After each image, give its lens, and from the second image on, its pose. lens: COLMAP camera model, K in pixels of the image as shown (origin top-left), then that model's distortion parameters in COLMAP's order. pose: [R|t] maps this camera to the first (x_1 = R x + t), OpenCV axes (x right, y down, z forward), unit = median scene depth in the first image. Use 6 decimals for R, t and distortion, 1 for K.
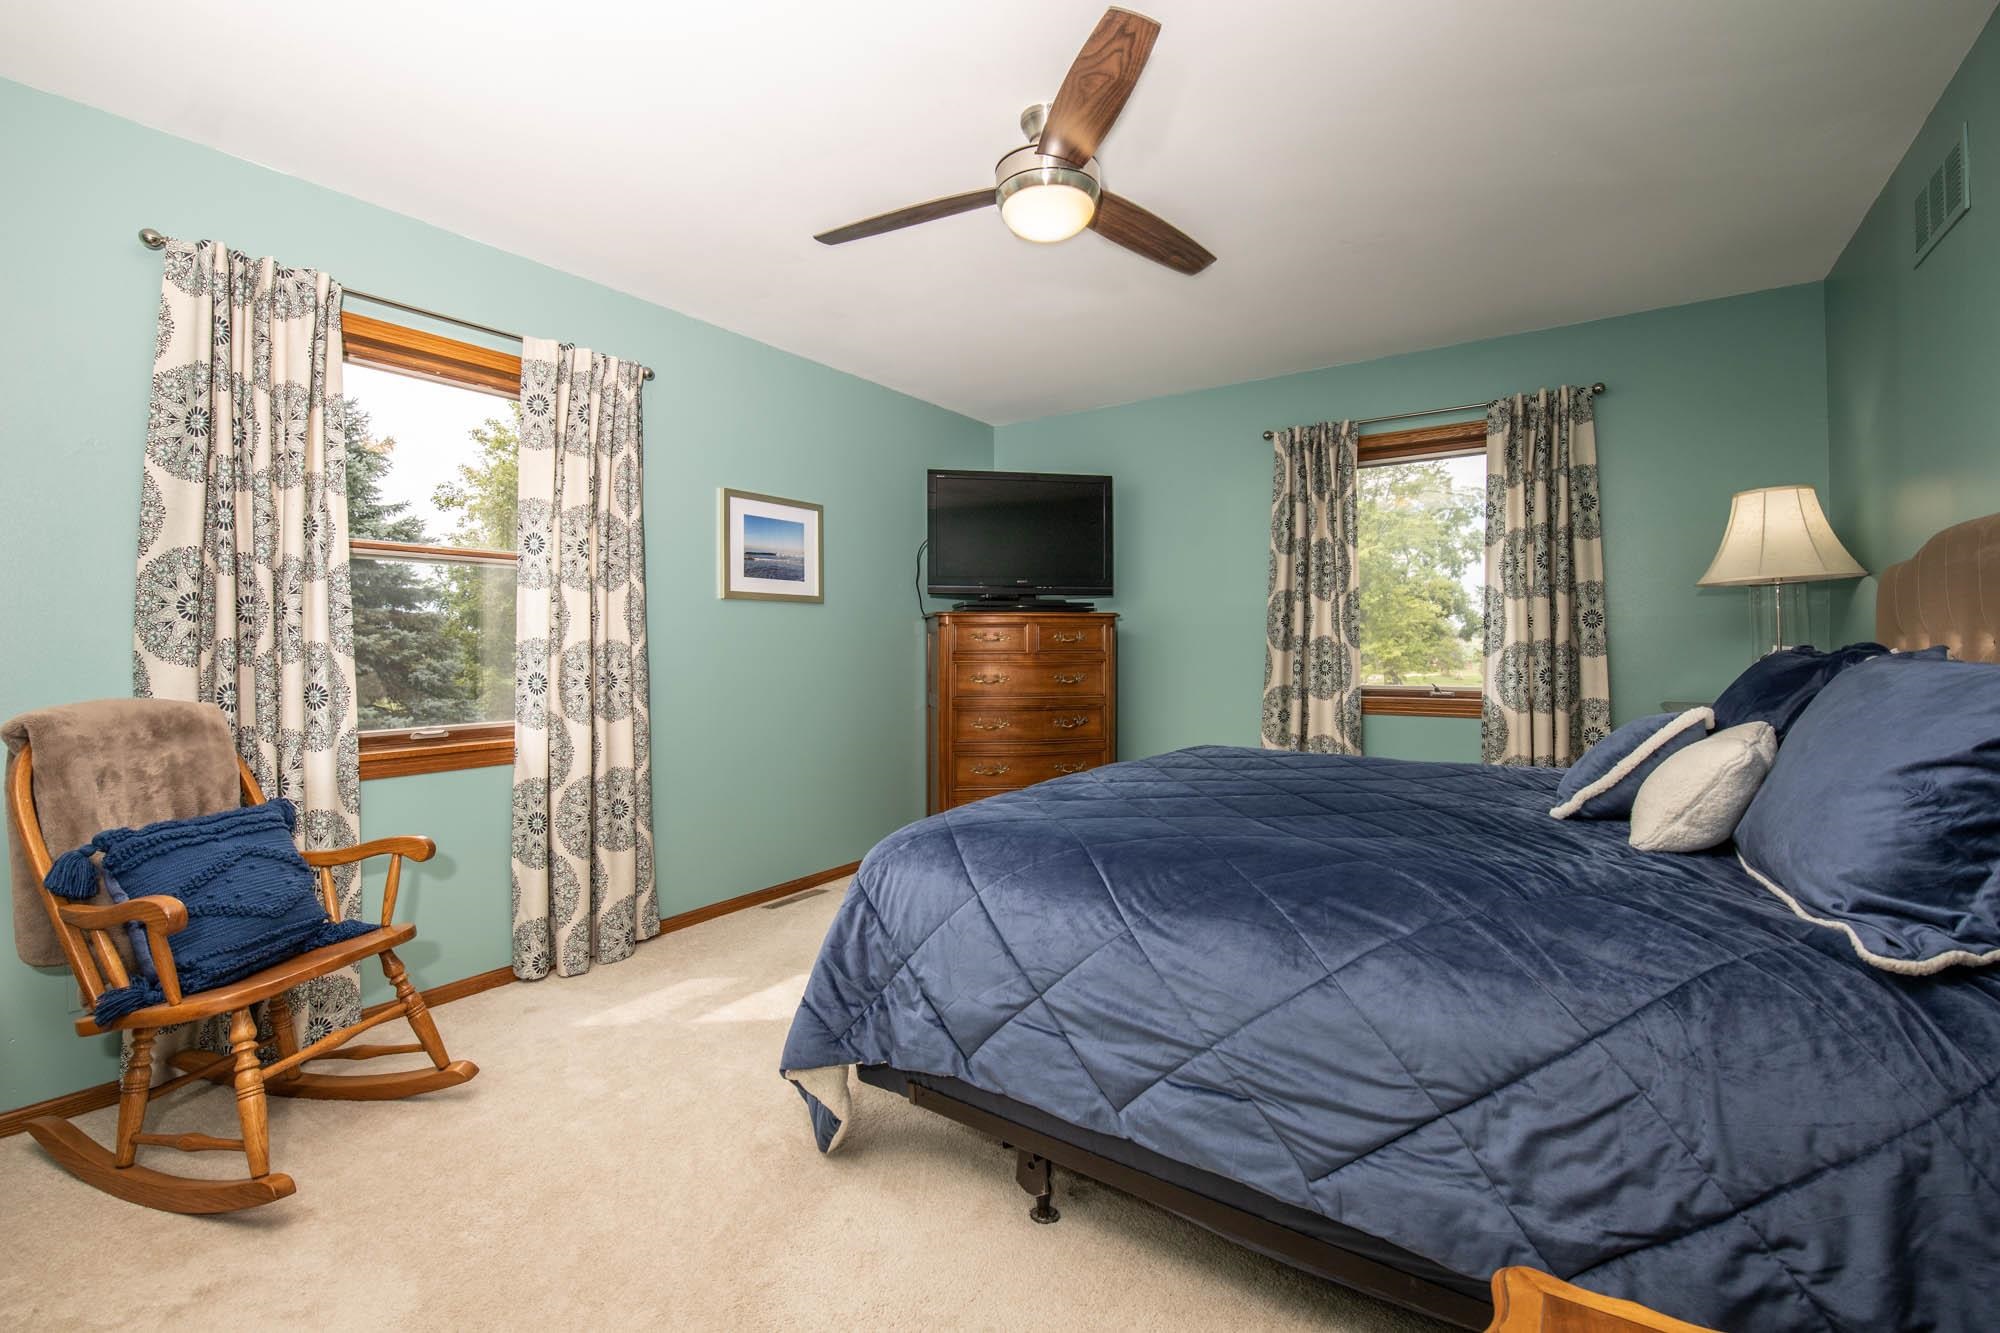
lens RADIAL K [[865.7, 0, 994.0], [0, 865.7, 647.1], [0, 0, 1]] dist [-0.001757, -0.000182]
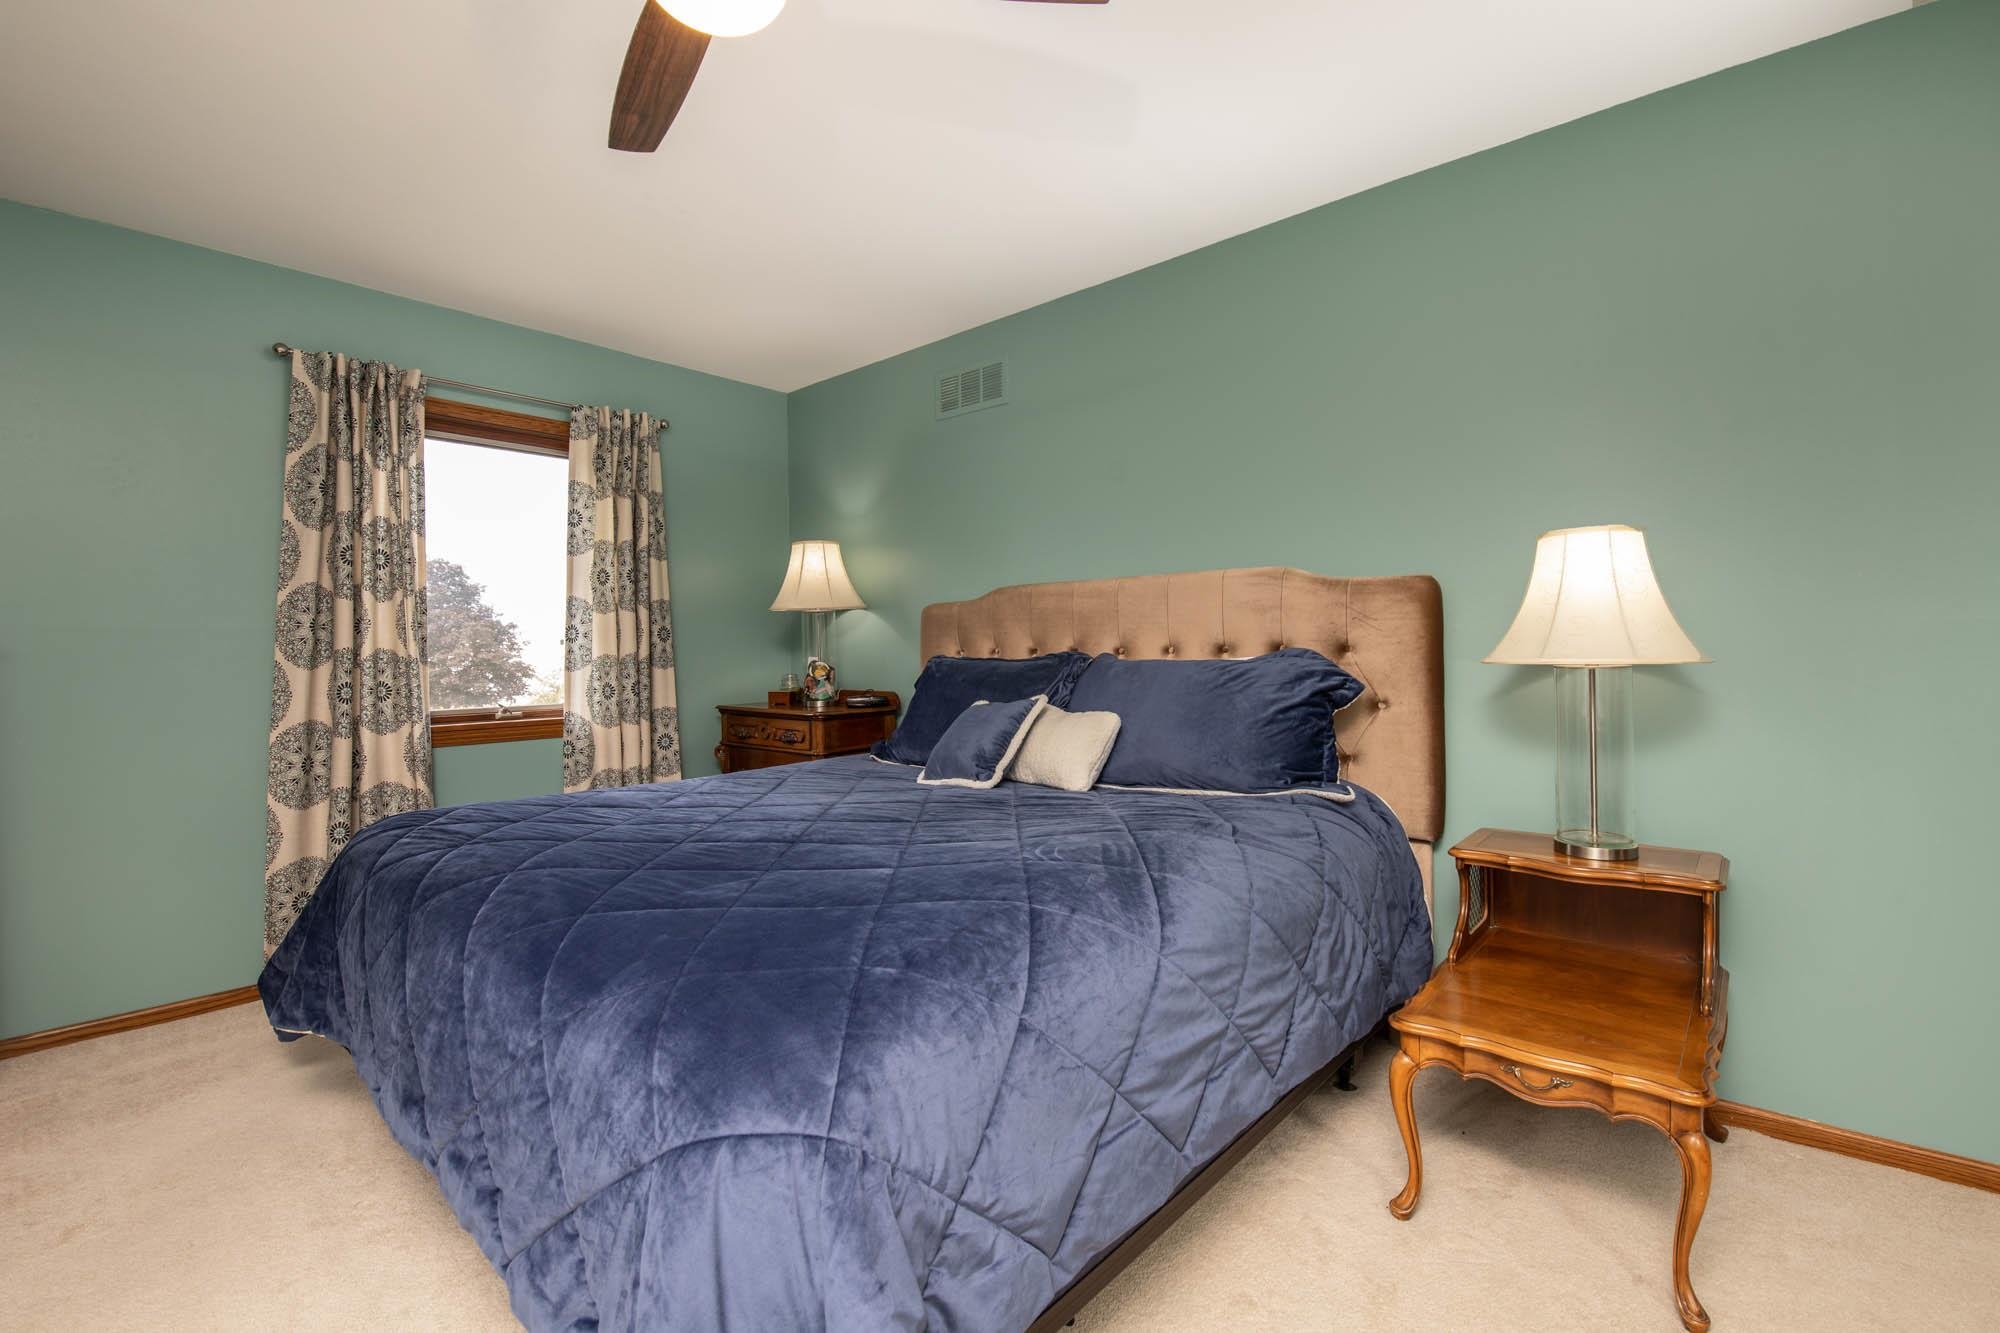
lens RADIAL K [[865.7, 0, 994.0], [0, 865.7, 647.1], [0, 0, 1]] dist [-0.001757, -0.000182]
pose [[0.129968, 0.009424, 0.991473, -0.316890], [0.014047, 0.999837, -0.011345, 0.001940], [-0.991419, 0.015401, 0.129814, 0.422509]]
